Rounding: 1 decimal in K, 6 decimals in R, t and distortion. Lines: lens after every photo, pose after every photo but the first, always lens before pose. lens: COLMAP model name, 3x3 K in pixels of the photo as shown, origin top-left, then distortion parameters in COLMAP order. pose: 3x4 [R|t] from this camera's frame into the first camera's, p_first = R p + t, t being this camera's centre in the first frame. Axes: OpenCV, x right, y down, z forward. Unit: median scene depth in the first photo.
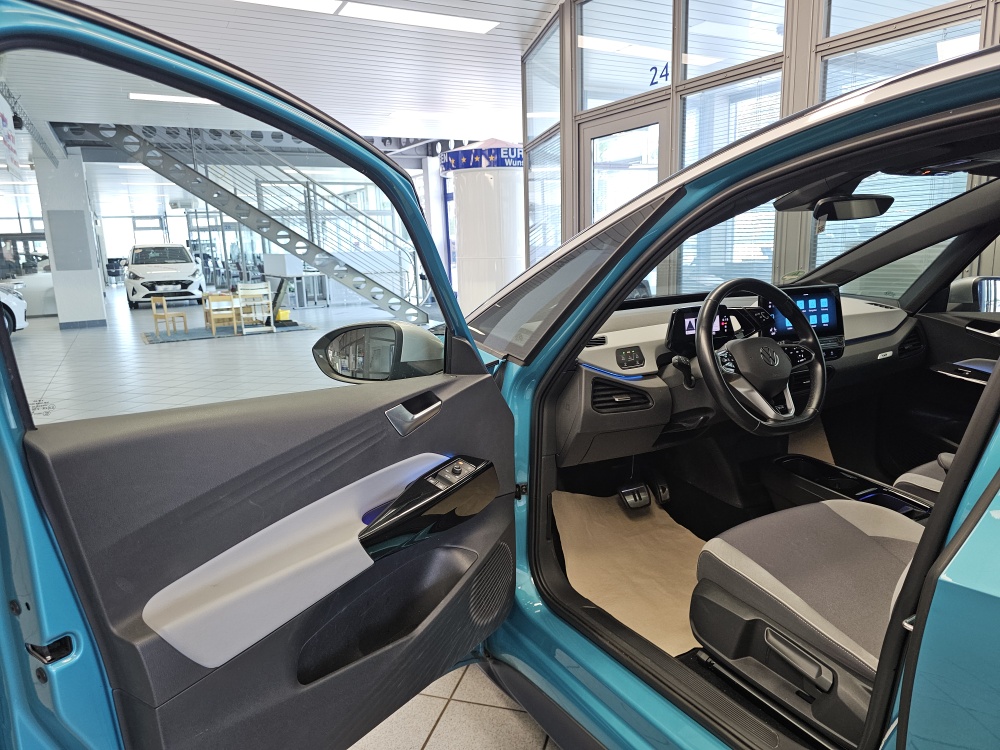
lens RADIAL K [[671.0, 0, 503.6], [0, 671.0, 375.9], [0, 0, 1]] dist [0.050582, -0.061808]
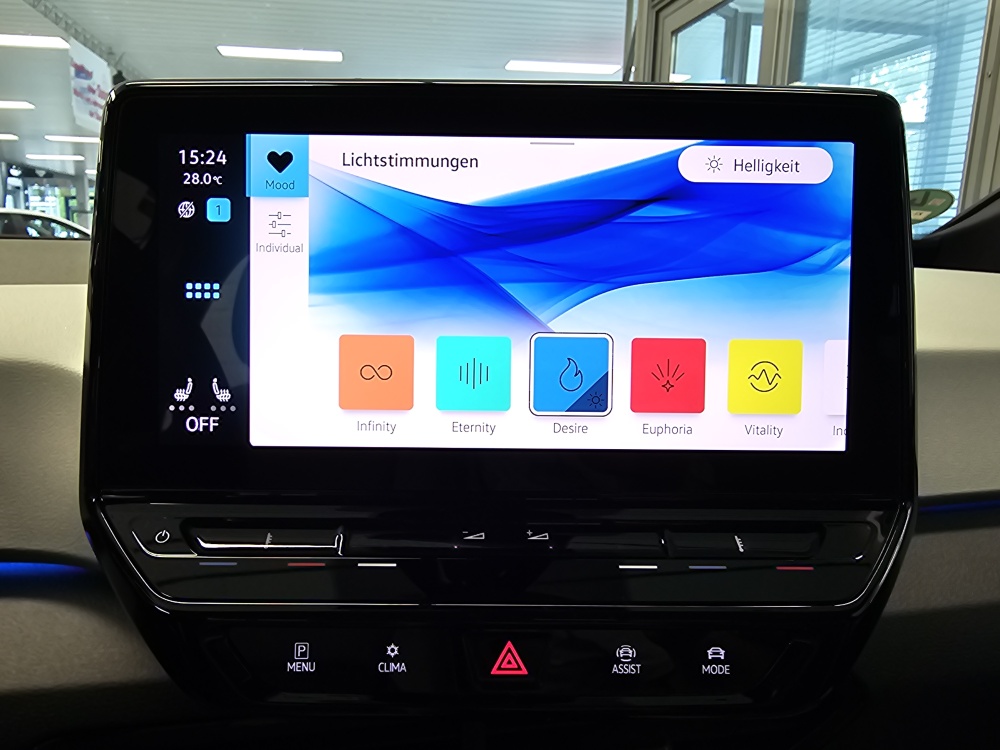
lens RADIAL K [[680.1, 0, 454.0], [0, 680.1, 375.0], [0, 0, 1]] dist [0.001632, -0.001124]
pose [[0.932158, 0.112487, -0.344133, 0.471266], [-0.112158, 0.993470, 0.020933, -0.077308], [0.344240, 0.019085, 0.938688, 0.865017]]
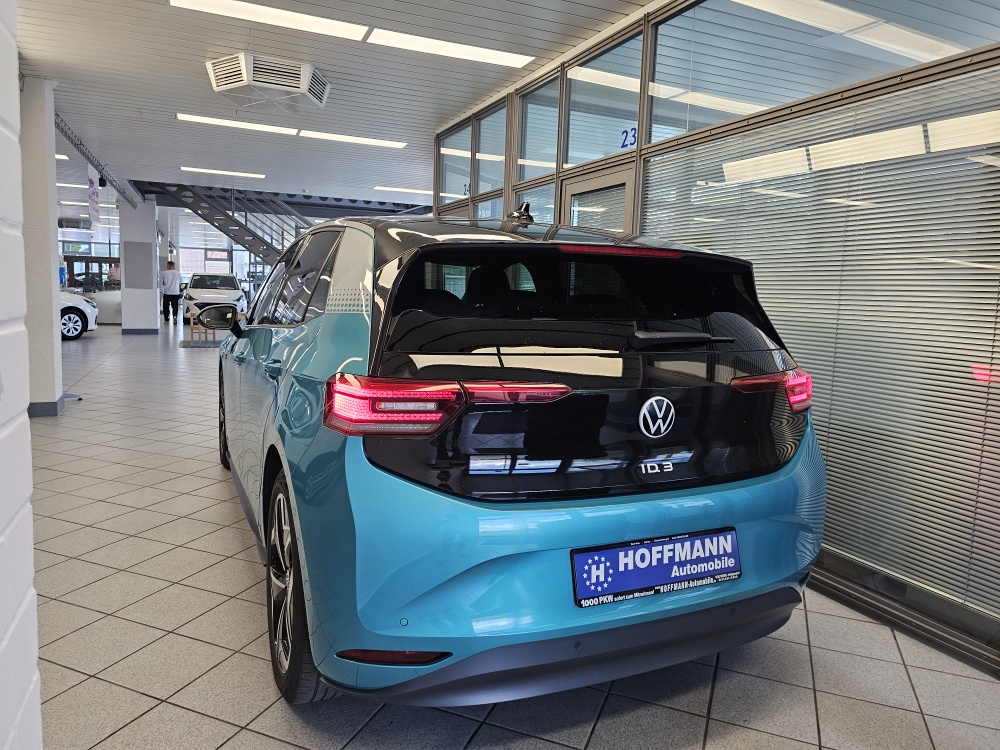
lens RADIAL K [[681.2, 0, 502.2], [0, 681.2, 359.6], [0, 0, 1]] dist [0.048231, -0.059684]
pose [[0.992734, 0.074296, -0.094650, 1.046206], [-0.082991, 0.992340, -0.091506, 0.224414], [0.087126, 0.098696, 0.991296, -1.224293]]
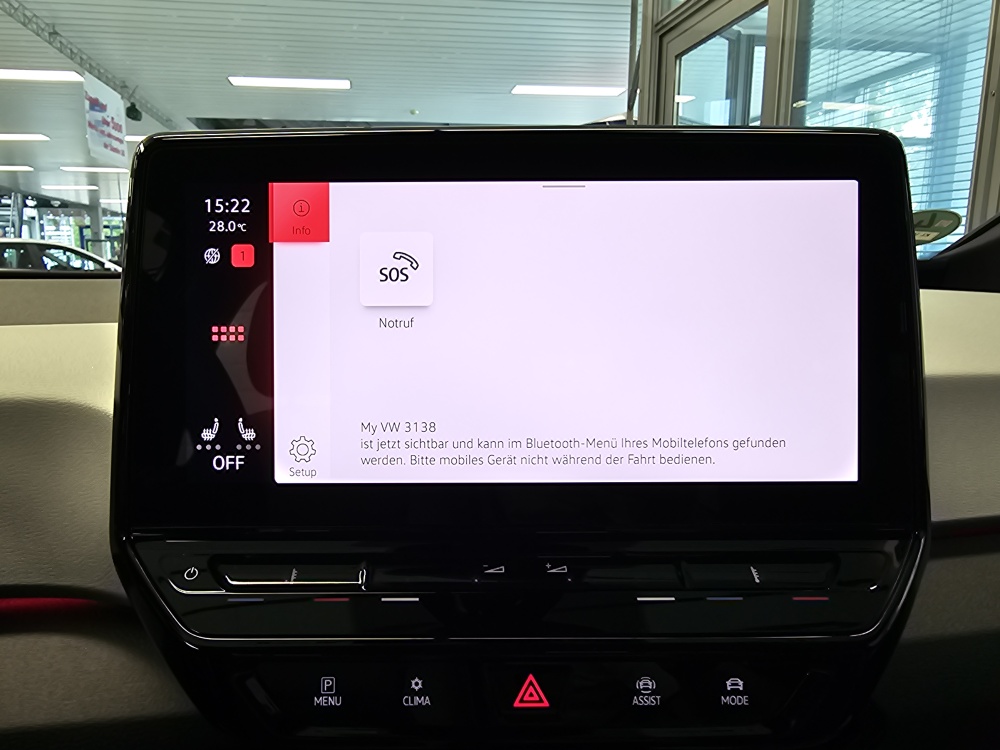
lens RADIAL K [[678.4, 0, 455.9], [0, 678.4, 379.8], [0, 0, 1]] dist [0.001524, -0.000724]
pose [[0.929099, 0.090972, -0.358466, 0.470813], [-0.098134, 0.995172, -0.001795, -0.080134], [0.356572, 0.036846, 0.933541, 0.861465]]
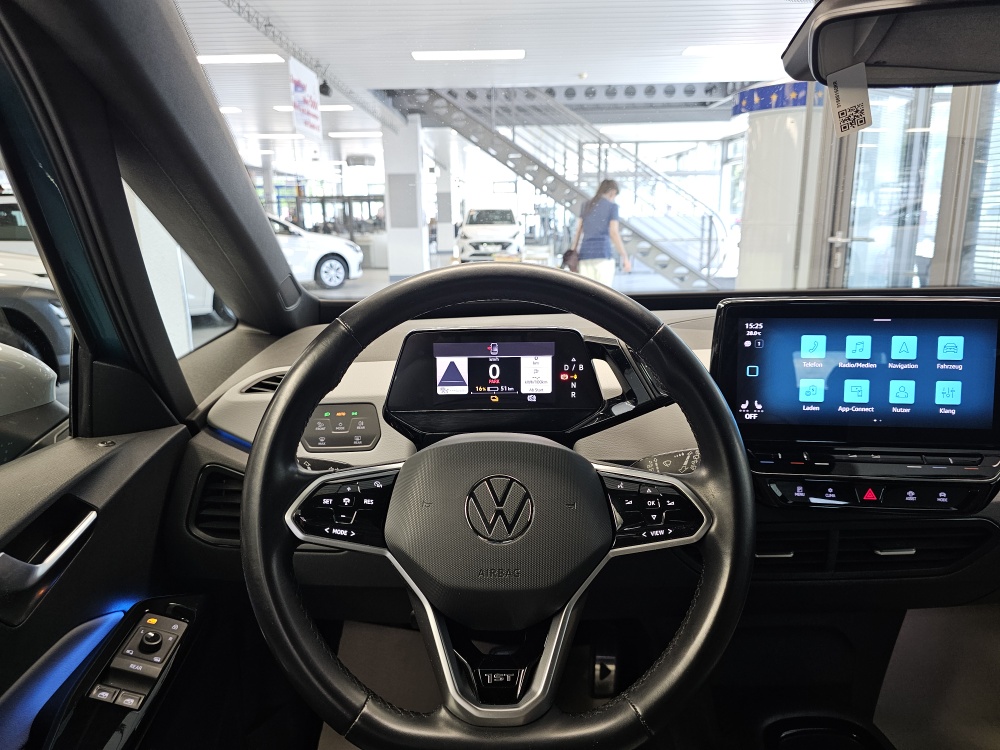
lens RADIAL K [[678.3, 0, 504.9], [0, 678.3, 375.0], [0, 0, 1]] dist [0.045737, -0.061248]
pose [[0.870560, 0.129531, -0.474707, 0.442210], [-0.108139, 0.991508, 0.072233, -0.094731], [0.480032, -0.011549, 0.877175, 0.581666]]
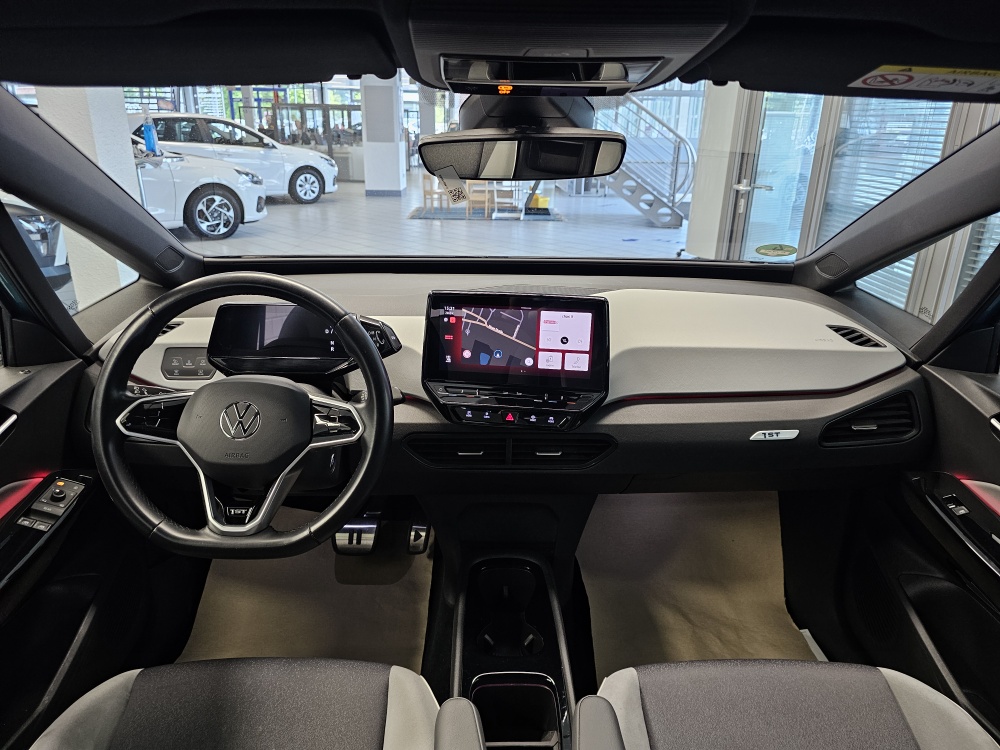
lens RADIAL K [[671.0, 0, 503.6], [0, 671.0, 375.9], [0, 0, 1]] dist [0.050582, -0.061808]
pose [[0.872758, 0.212977, -0.439243, 0.675520], [-0.139053, 0.970993, 0.194515, -0.168098], [0.467929, -0.108686, 0.877057, 0.494664]]
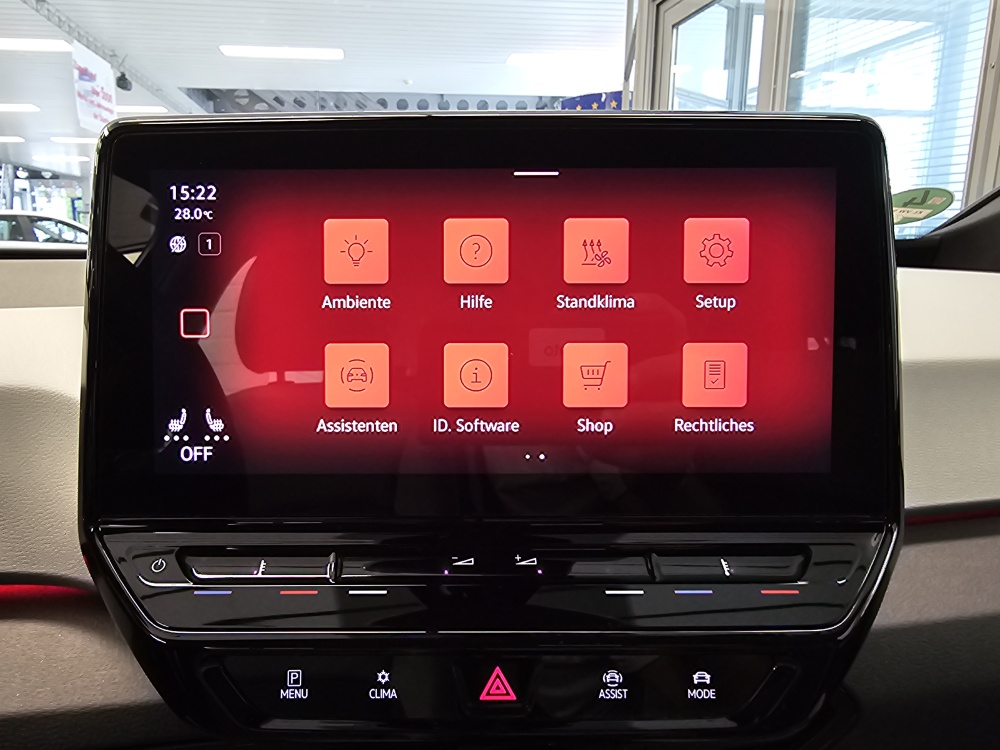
lens RADIAL K [[679.7, 0, 450.3], [0, 679.7, 372.0], [0, 0, 1]] dist [0.001067, -0.000081]
pose [[0.928760, 0.102181, -0.356321, 0.474332], [-0.099444, 0.994702, 0.026045, -0.083825], [0.357094, 0.011244, 0.934001, 0.864244]]
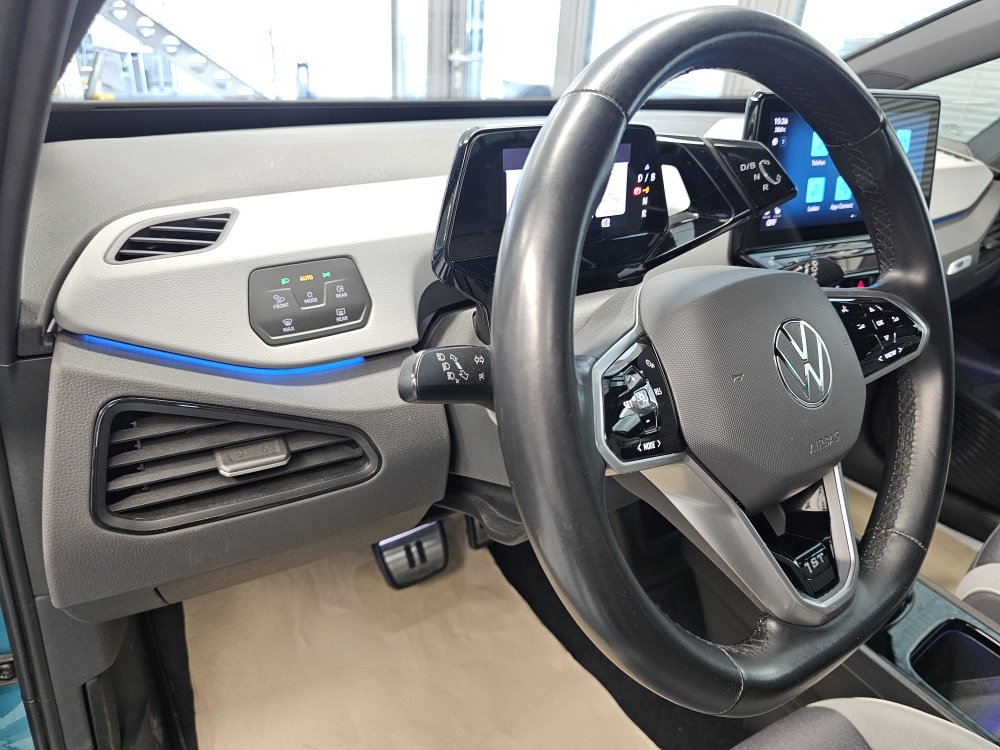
lens RADIAL K [[678.3, 0, 504.9], [0, 678.3, 375.0], [0, 0, 1]] dist [0.045737, -0.061248]
pose [[0.990176, 0.025277, 0.137520, 0.205356], [-0.059503, 0.966197, 0.250845, -0.064695], [-0.126531, -0.256564, 0.958209, 0.629101]]
